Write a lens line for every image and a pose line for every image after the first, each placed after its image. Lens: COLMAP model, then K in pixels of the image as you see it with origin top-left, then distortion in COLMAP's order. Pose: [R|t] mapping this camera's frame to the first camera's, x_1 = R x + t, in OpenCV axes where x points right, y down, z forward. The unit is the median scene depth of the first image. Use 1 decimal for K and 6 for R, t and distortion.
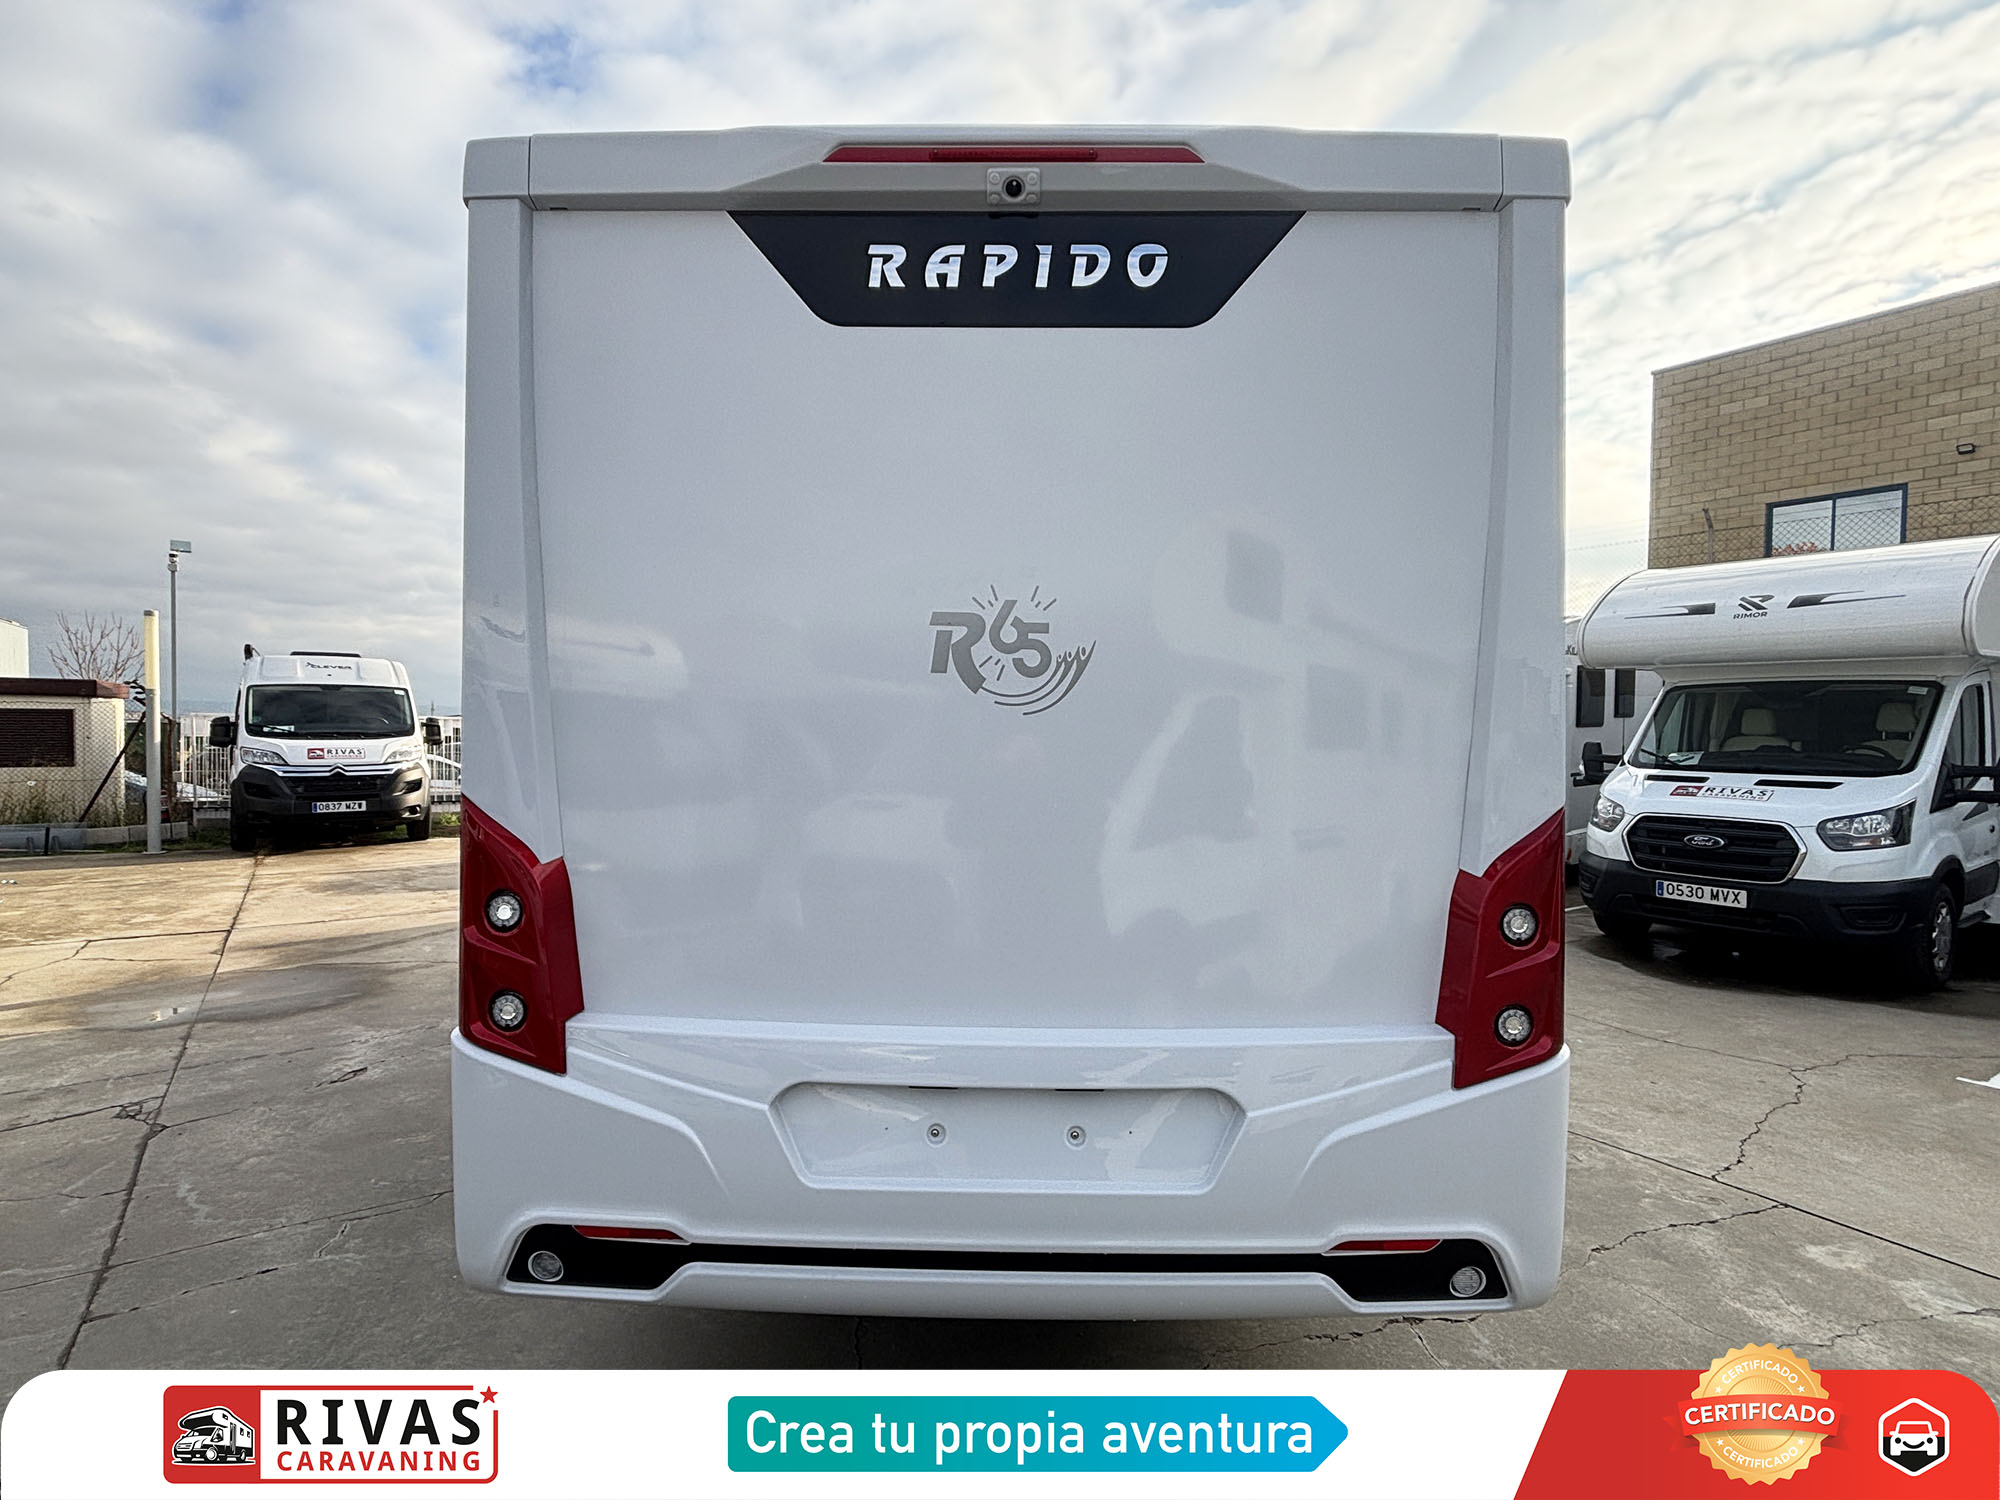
lens RADIAL K [[995.2, 0, 995.7], [0, 995.2, 752.6], [0, 0, 1]] dist [-0.011477, -0.000140]
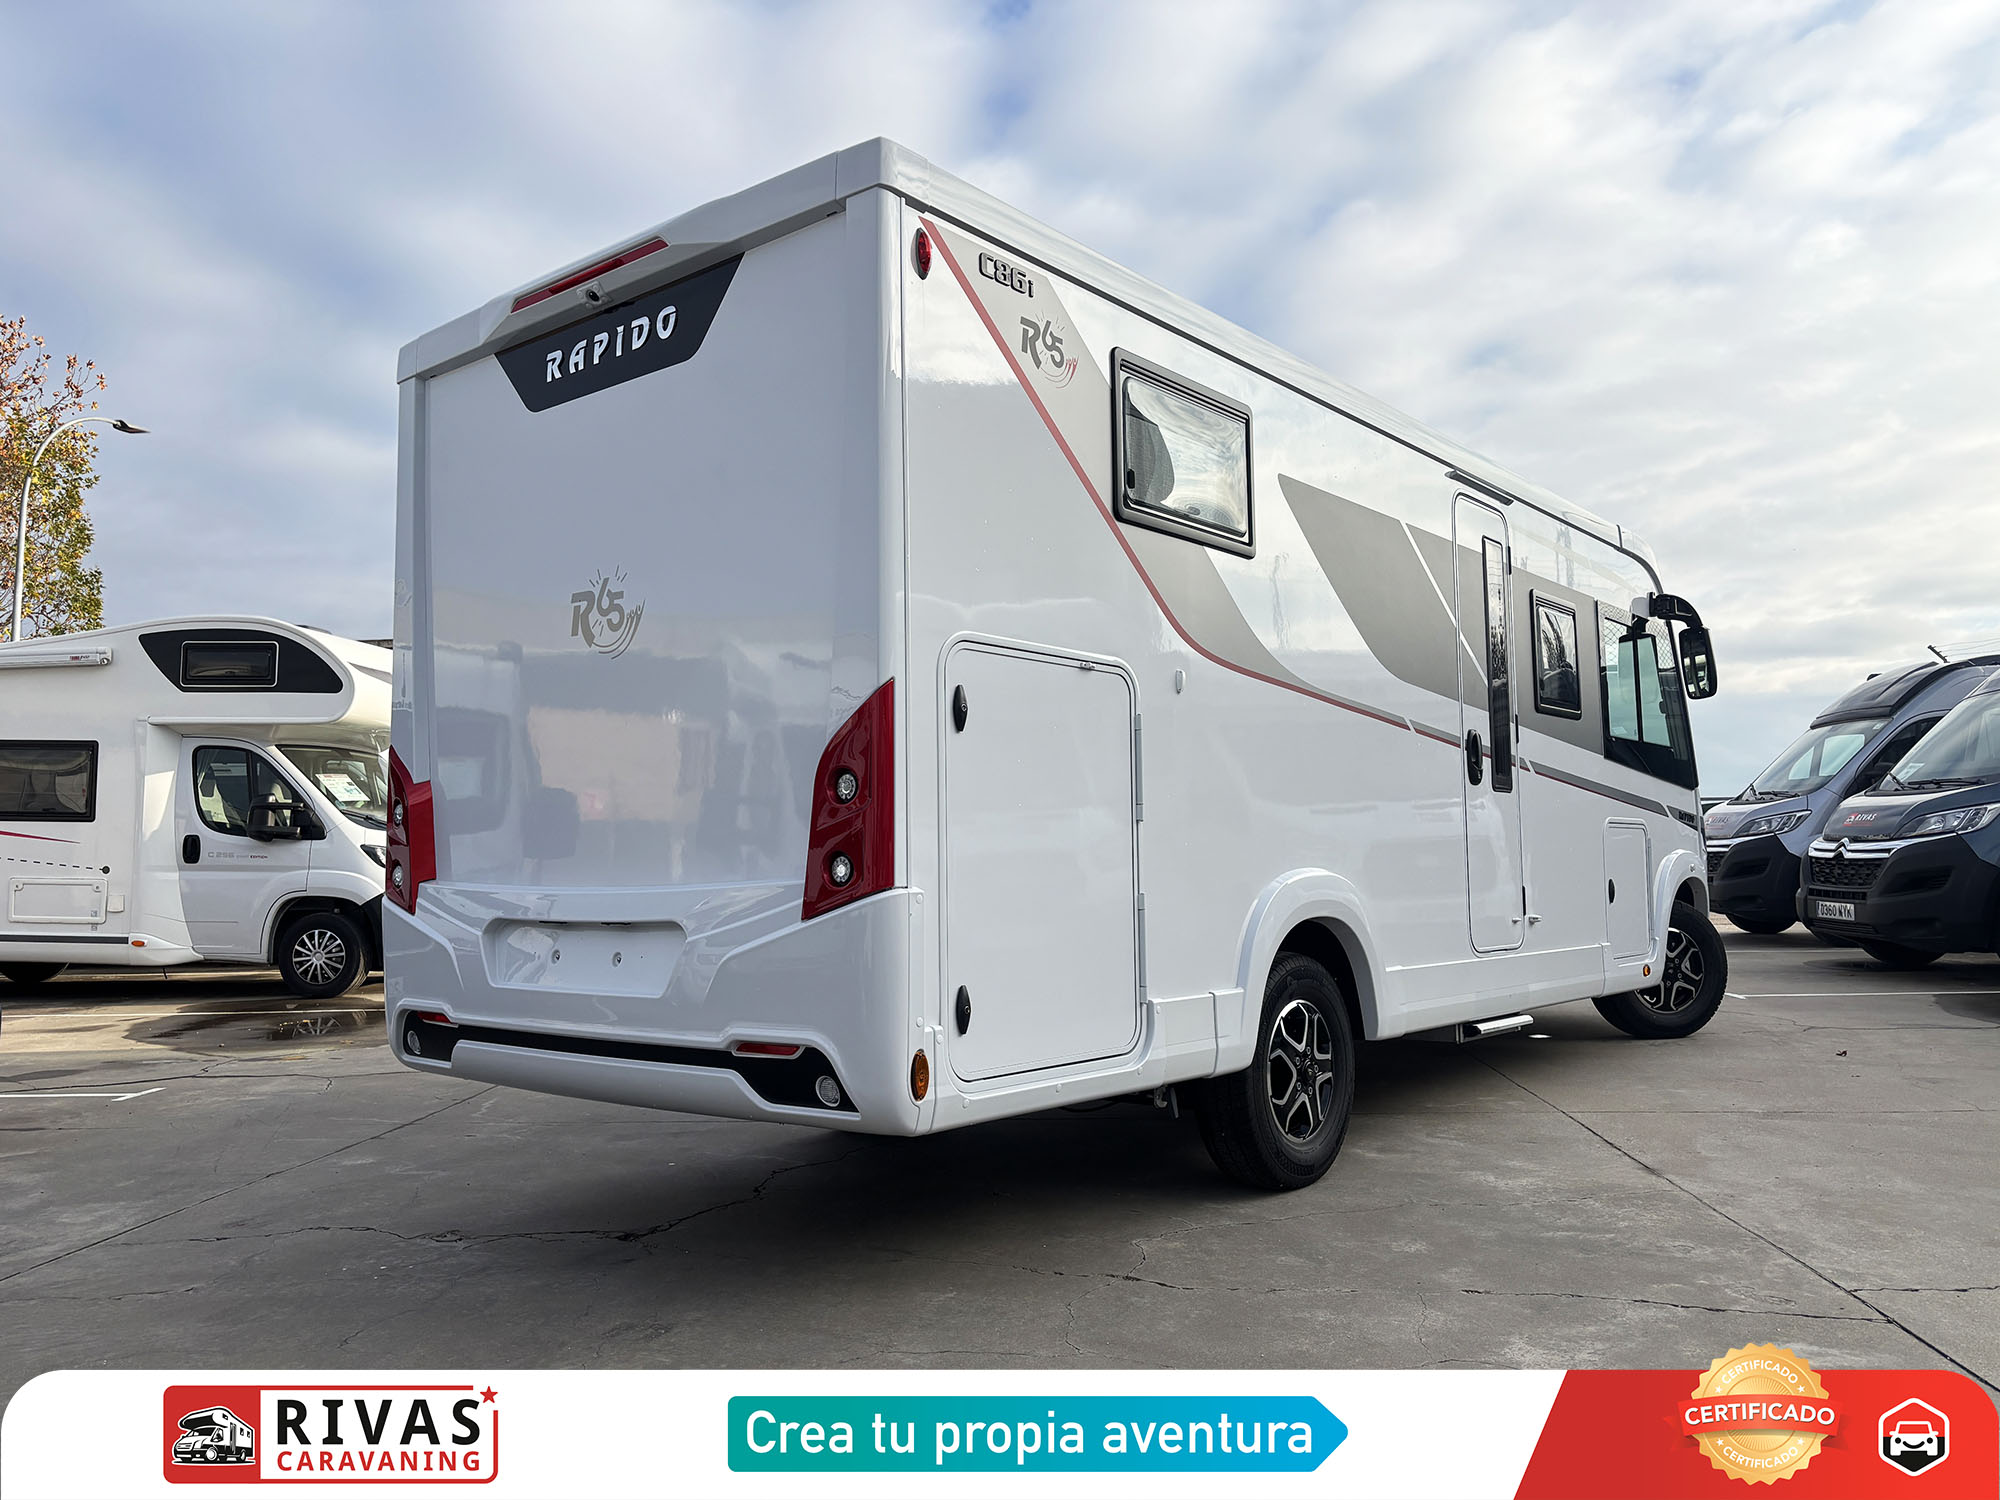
lens RADIAL K [[1520.4, 0, 1000.7], [0, 1520.4, 746.2], [0, 0, 1]] dist [0.014010, -0.006812]
pose [[0.780309, -0.071744, -0.621266, 1.768143], [0.018832, 0.995643, -0.091325, 0.289242], [0.625111, 0.059561, 0.778260, -0.308115]]
